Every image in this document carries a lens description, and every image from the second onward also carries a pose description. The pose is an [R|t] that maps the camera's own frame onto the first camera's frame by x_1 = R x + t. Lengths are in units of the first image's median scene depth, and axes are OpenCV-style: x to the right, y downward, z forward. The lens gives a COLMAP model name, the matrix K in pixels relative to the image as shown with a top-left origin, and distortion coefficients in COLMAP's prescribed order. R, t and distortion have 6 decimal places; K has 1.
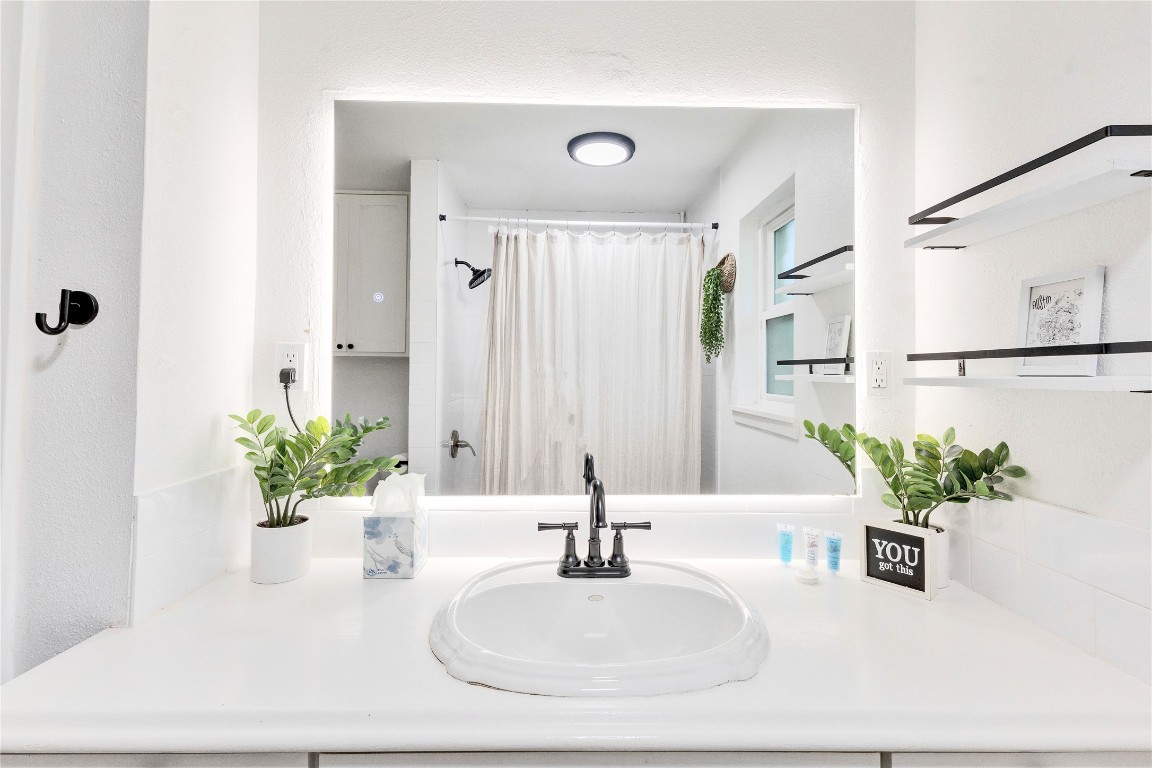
lens RADIAL K [[507.4, 0, 575.7], [0, 507.4, 365.1], [0, 0, 1]] dist [0.003330, 0.000282]
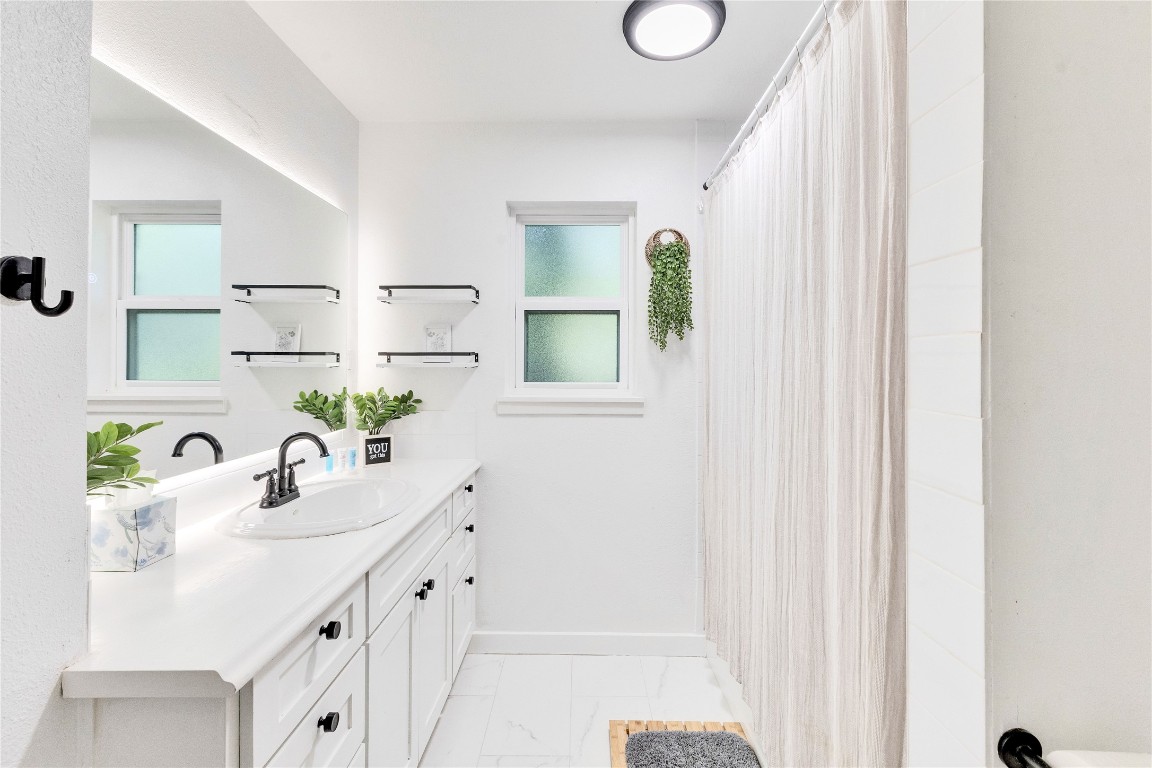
lens RADIAL K [[485.3, 0, 576.0], [0, 485.3, 384.0], [0, 0, 1]] dist [0.001140, 0.000396]
pose [[0.045427, -0.048272, 0.997801, -1.286023], [-0.017469, 0.998641, 0.049108, -0.003846], [-0.998815, -0.019662, 0.044522, 0.111426]]
